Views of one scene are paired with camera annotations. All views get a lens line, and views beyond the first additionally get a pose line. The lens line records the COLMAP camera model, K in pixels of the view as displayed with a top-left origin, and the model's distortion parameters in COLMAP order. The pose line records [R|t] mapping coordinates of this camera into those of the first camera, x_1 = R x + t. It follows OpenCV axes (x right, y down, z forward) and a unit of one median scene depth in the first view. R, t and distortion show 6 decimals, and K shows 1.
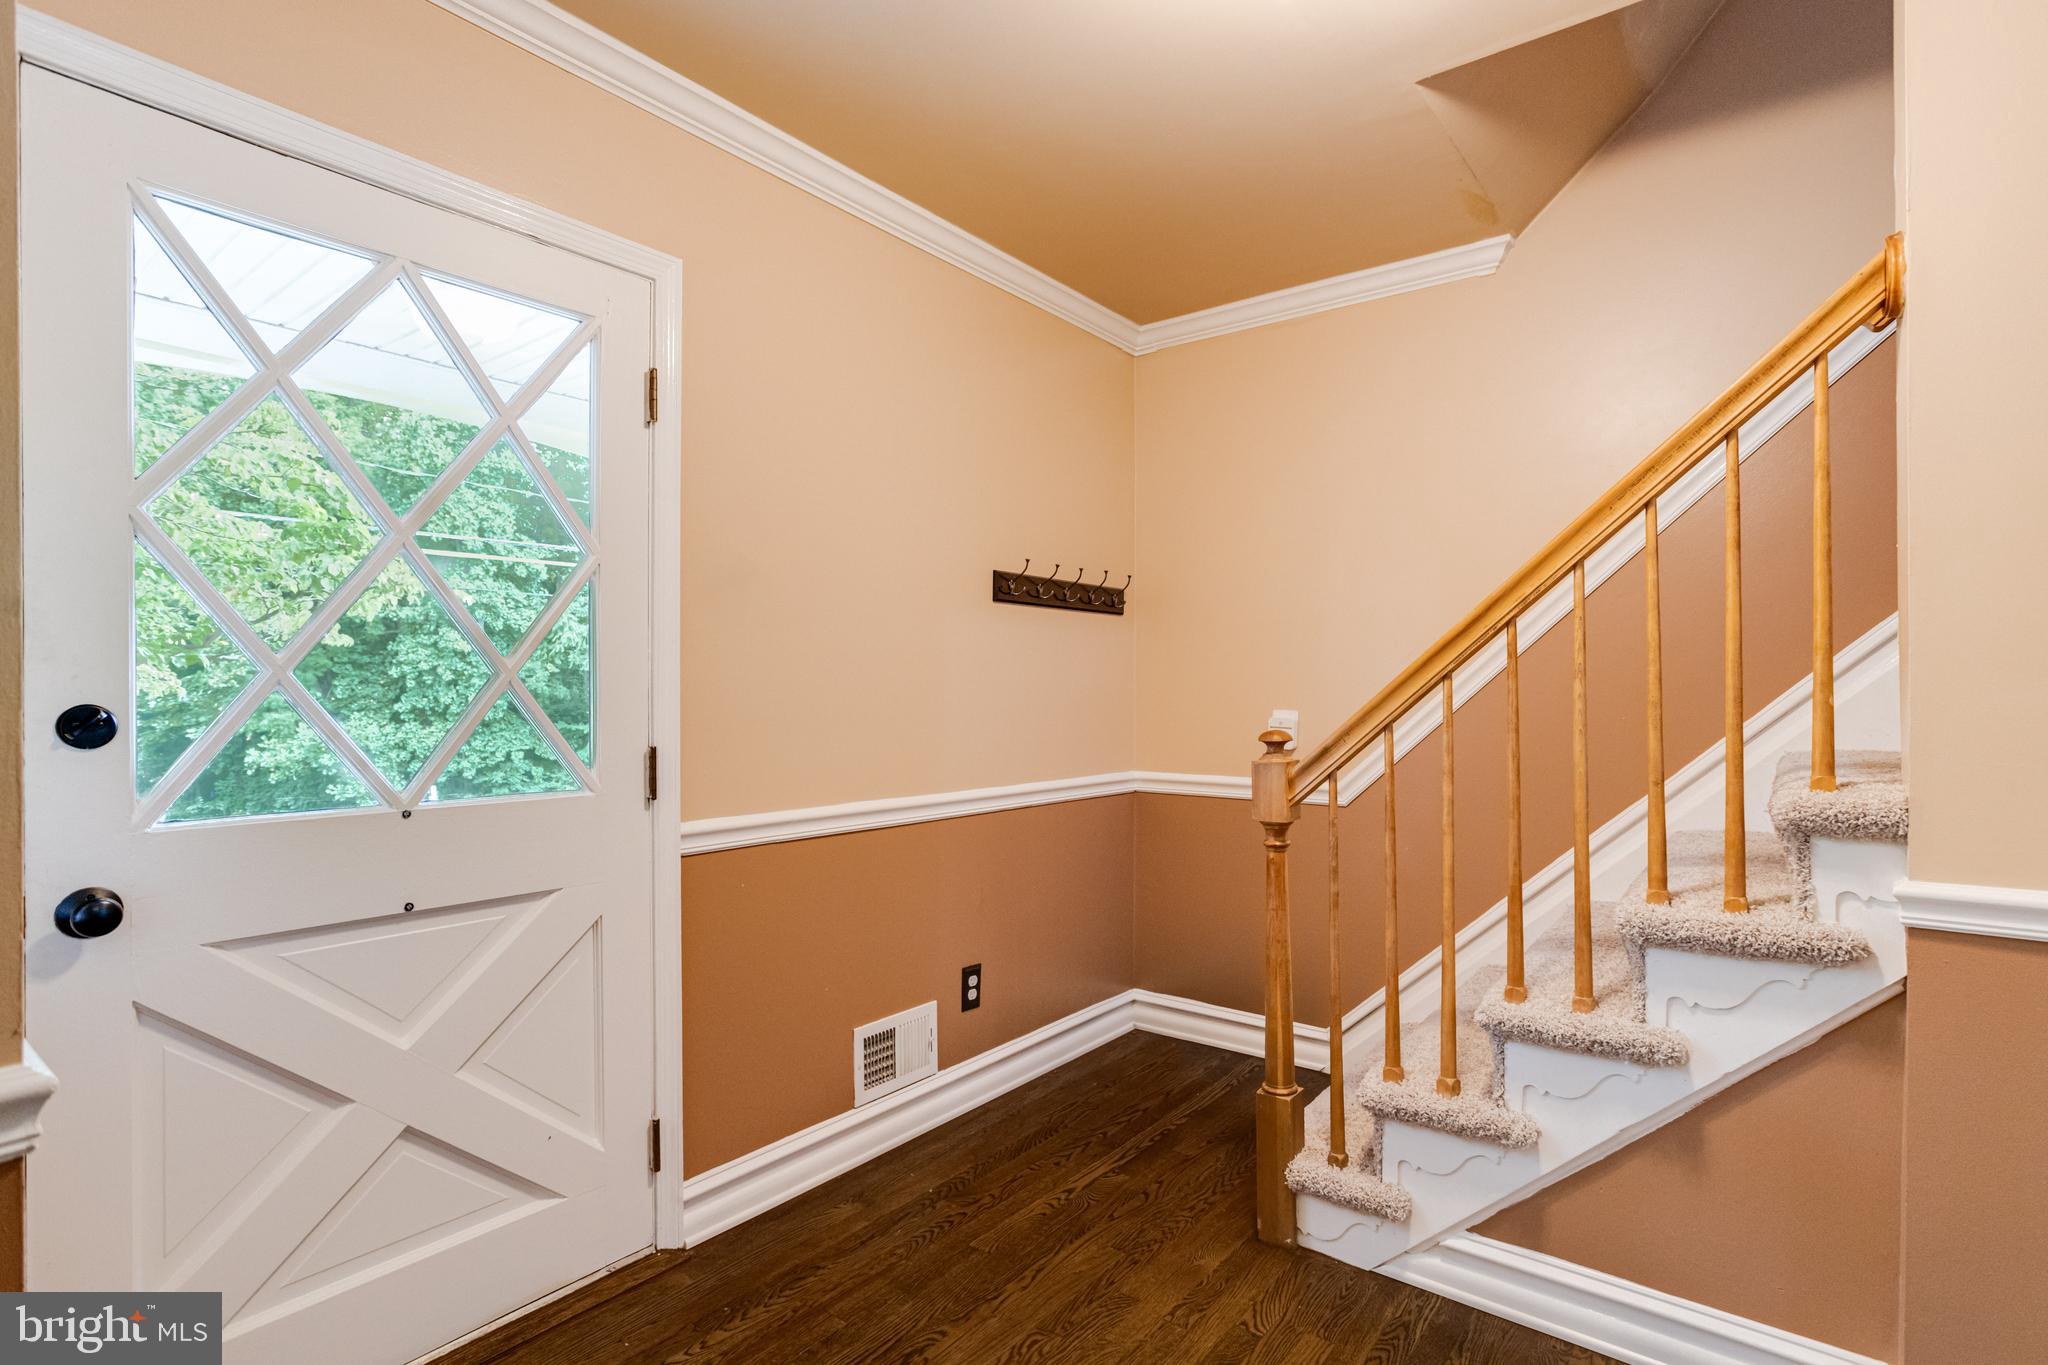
lens RADIAL K [[1003.7, 0, 1034.4], [0, 1003.7, 677.8], [0, 0, 1]] dist [-0.040995, 0.025855]
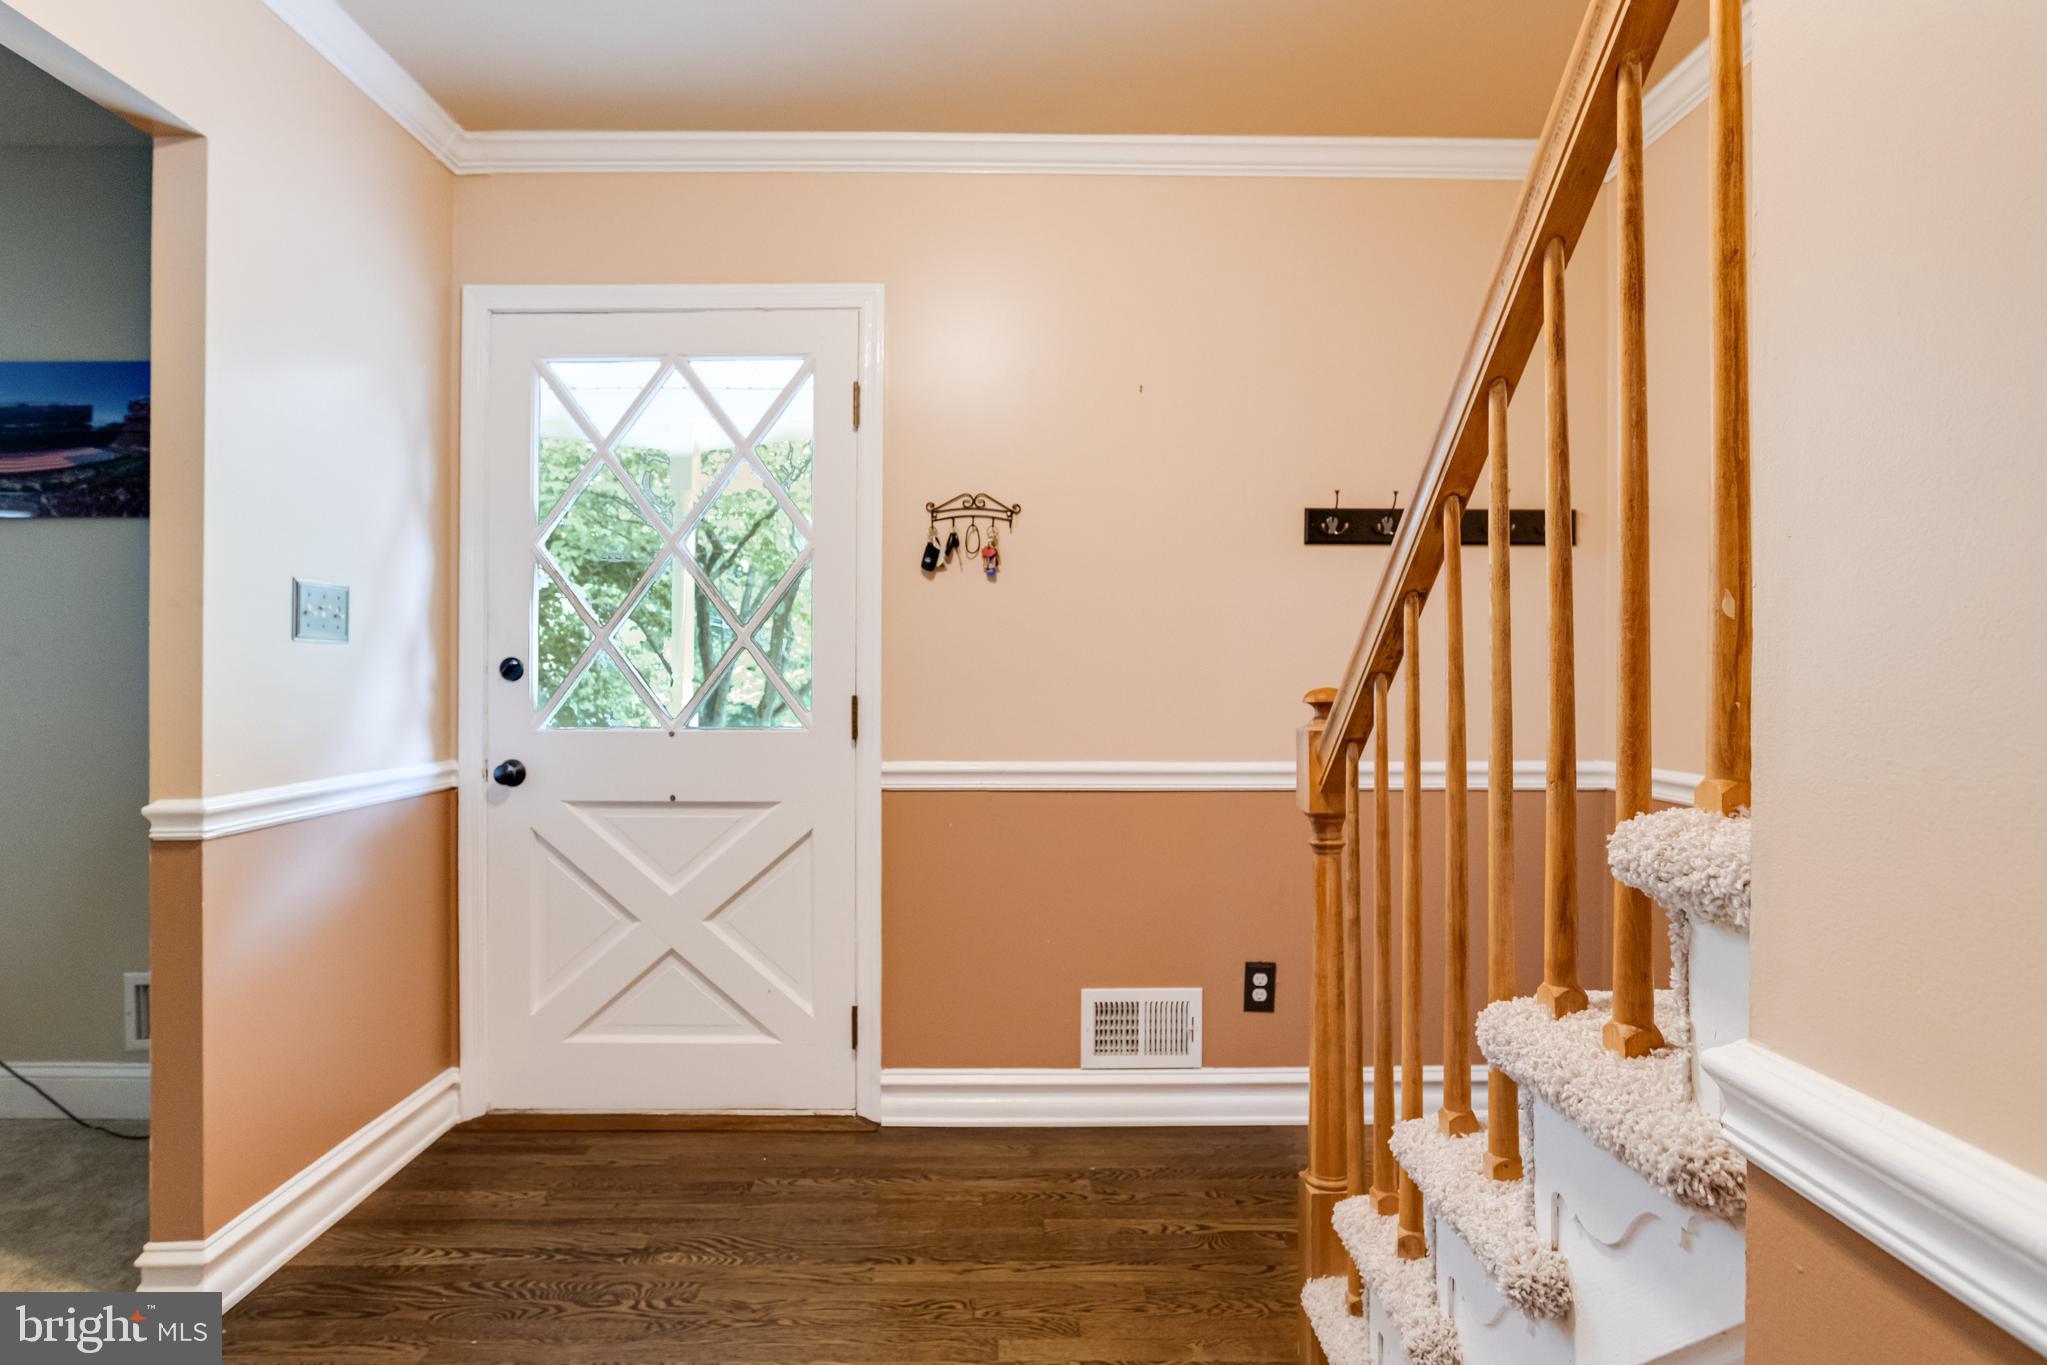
lens RADIAL K [[1040.5, 0, 1026.0], [0, 1040.5, 676.7], [0, 0, 1]] dist [-0.045096, 0.024742]
pose [[0.618851, -0.009794, -0.785447, 0.713372], [0.011064, 0.999932, -0.003751, 0.052729], [0.785430, -0.006369, 0.618917, 0.380901]]
